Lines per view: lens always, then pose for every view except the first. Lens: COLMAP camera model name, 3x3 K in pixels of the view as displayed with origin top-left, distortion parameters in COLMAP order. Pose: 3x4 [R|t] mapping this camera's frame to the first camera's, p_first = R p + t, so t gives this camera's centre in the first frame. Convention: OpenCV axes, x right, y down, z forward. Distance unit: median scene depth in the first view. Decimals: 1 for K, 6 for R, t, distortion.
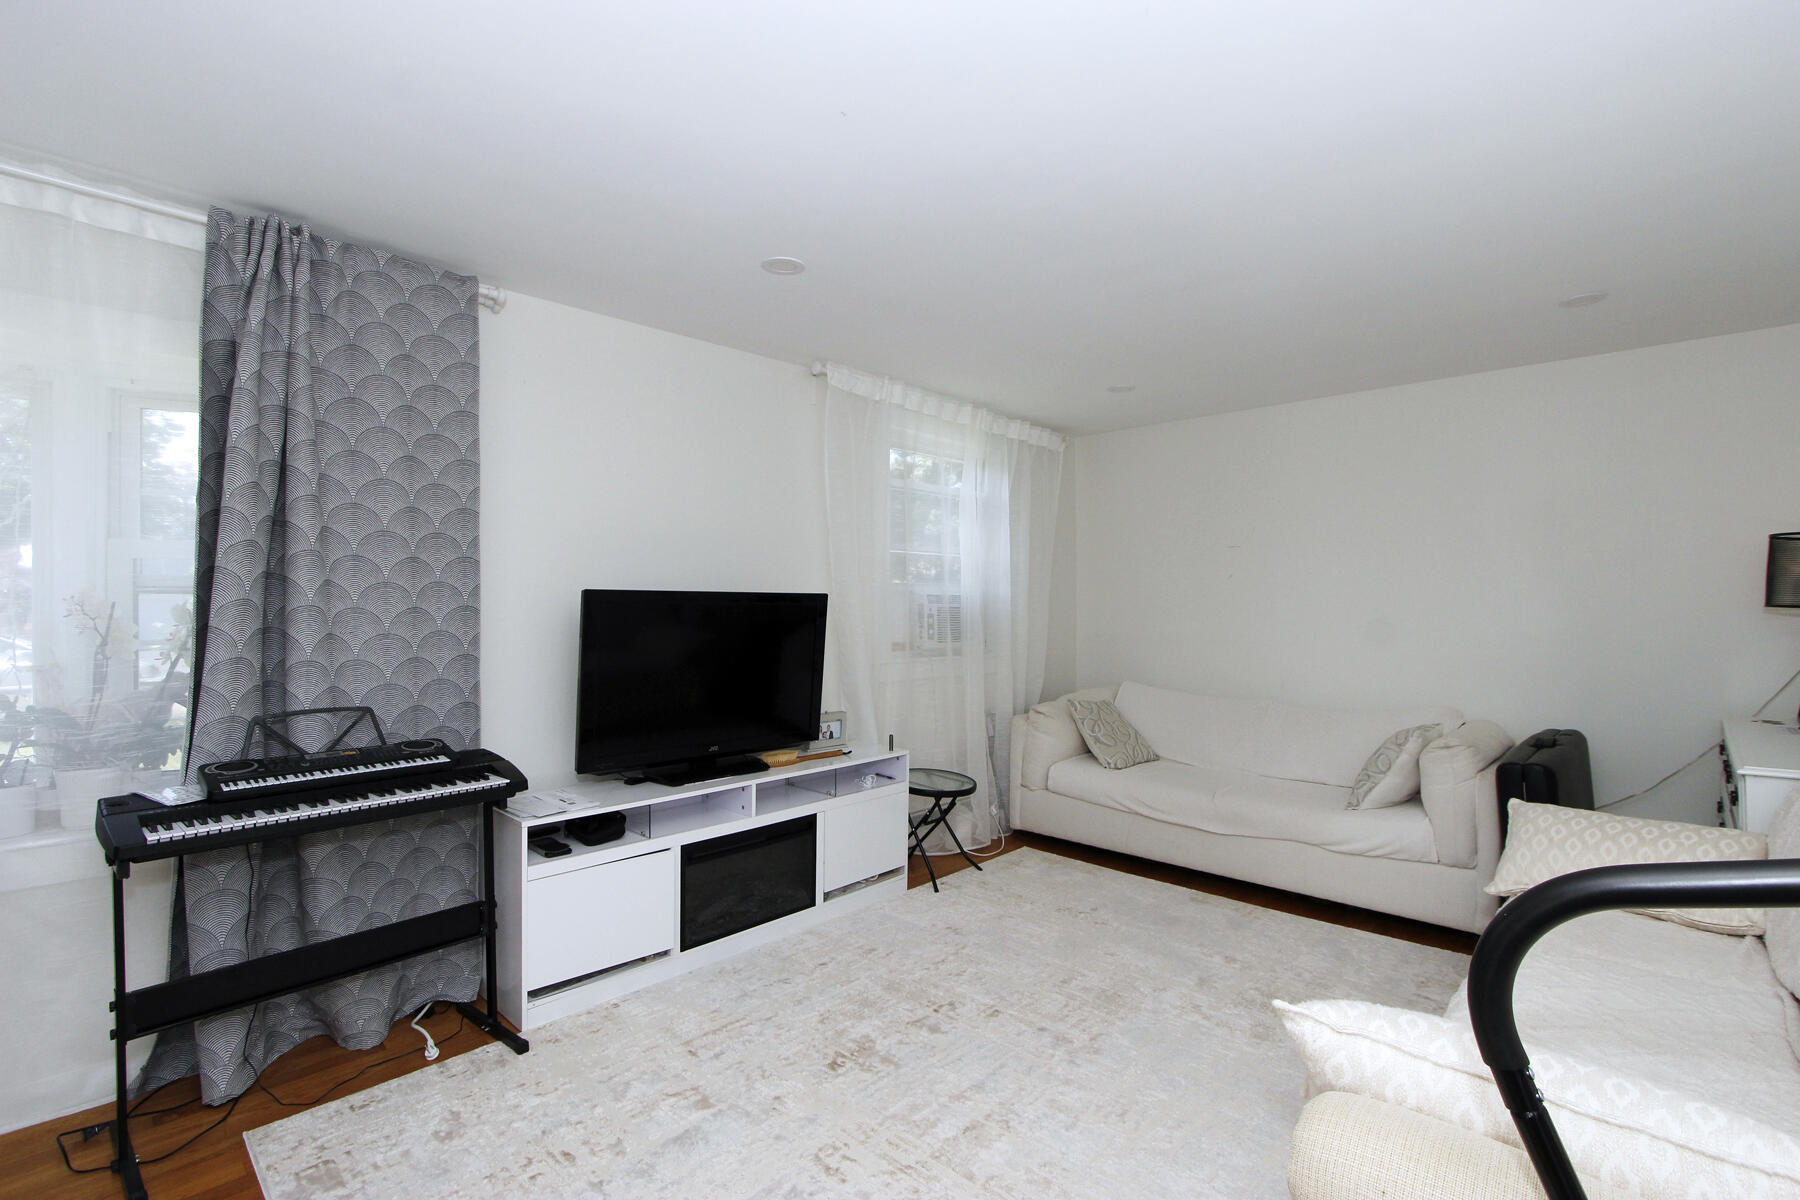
lens RADIAL K [[829.4, 0, 900.0], [0, 829.4, 600.0], [0, 0, 1]] dist [0.002115, 0.000050]
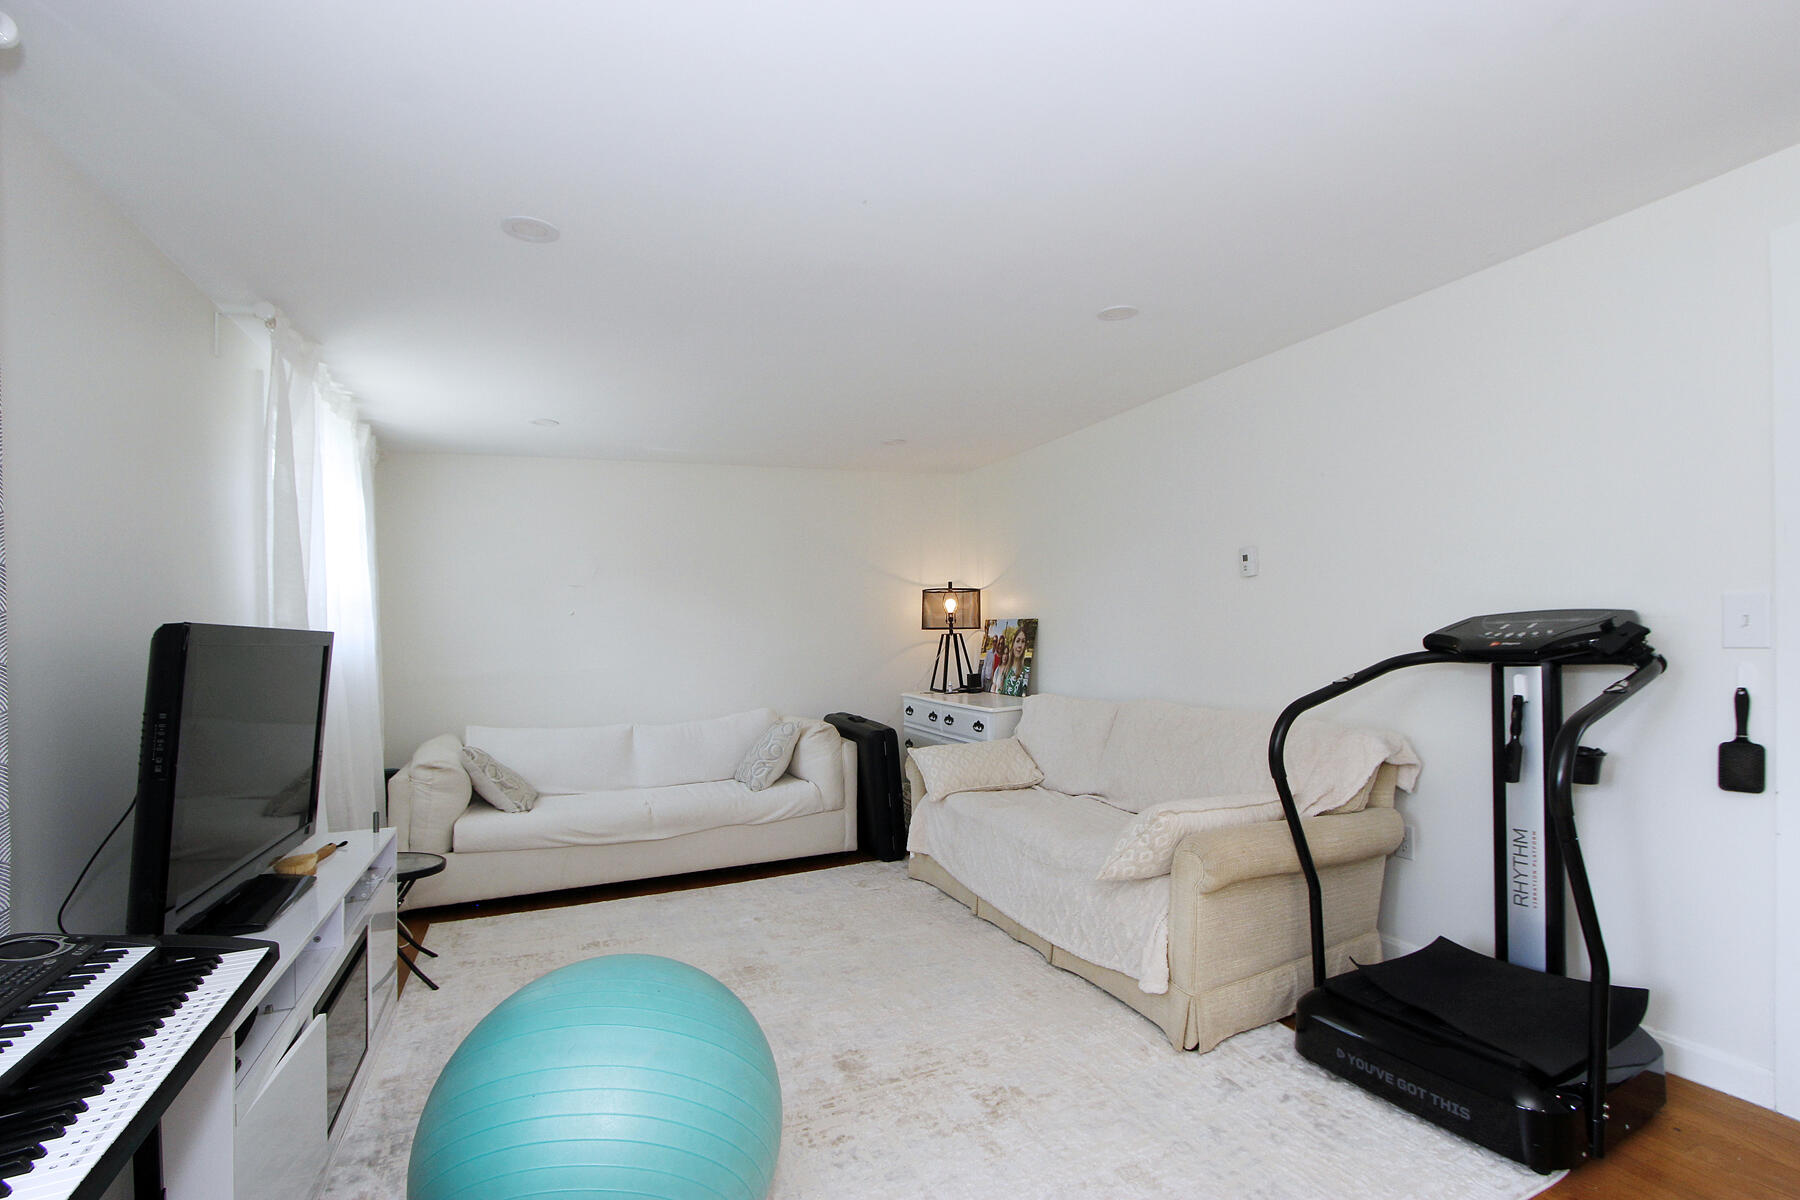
lens RADIAL K [[843.9, 0, 900.0], [0, 843.9, 600.0], [0, 0, 1]] dist [0.000438, -0.000004]
pose [[0.398793, 0.028504, 0.916598, -0.572532], [0.019656, 0.999022, -0.039619, 0.005137], [-0.916830, 0.033817, 0.397843, 0.230319]]
